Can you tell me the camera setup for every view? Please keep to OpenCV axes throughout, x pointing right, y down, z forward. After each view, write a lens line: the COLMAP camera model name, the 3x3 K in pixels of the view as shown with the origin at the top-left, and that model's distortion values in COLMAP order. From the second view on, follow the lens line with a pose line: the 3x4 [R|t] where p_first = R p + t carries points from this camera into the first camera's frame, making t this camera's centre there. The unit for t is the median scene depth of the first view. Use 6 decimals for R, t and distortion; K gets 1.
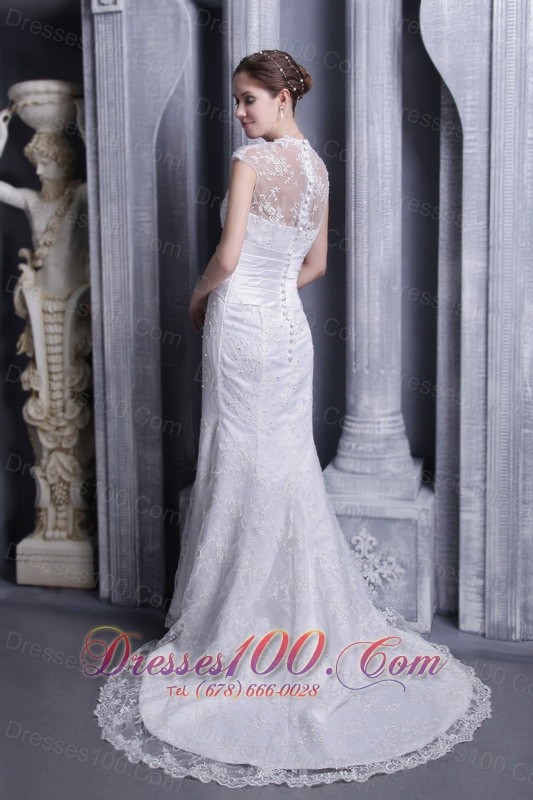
lens RADIAL K [[962.6, 0, 264.7], [0, 962.6, 395.3], [0, 0, 1]] dist [-0.040826, 0.000000]
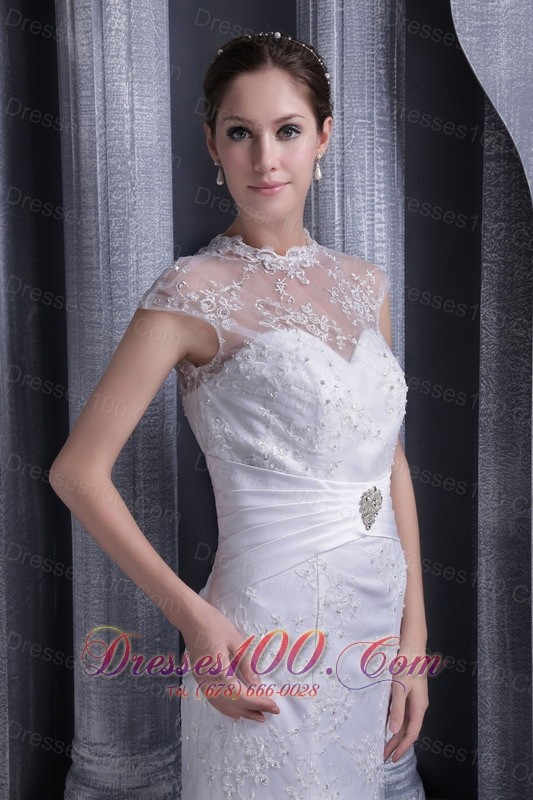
lens RADIAL K [[1291.4, 0, 266.0], [0, 1291.4, 408.0], [0, 0, 1]] dist [0.191107, 0.000000]
pose [[0.996730, -0.012258, 0.079869, 0.009368], [0.013587, 0.999778, -0.016117, -0.153417], [-0.079653, 0.017149, 0.996675, 0.304340]]
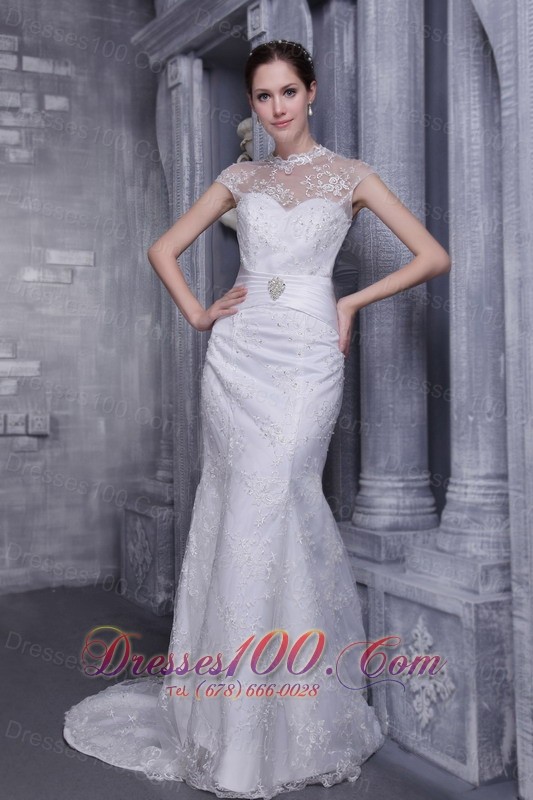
lens RADIAL K [[1151.2, 0, 263.7], [0, 1151.2, 394.7], [0, 0, 1]] dist [0.033361, 0.000000]
pose [[0.634642, 0.015522, -0.772650, 0.729507], [-0.104666, 0.992313, -0.066036, 0.034400], [0.765686, 0.122779, 0.631388, 0.303530]]
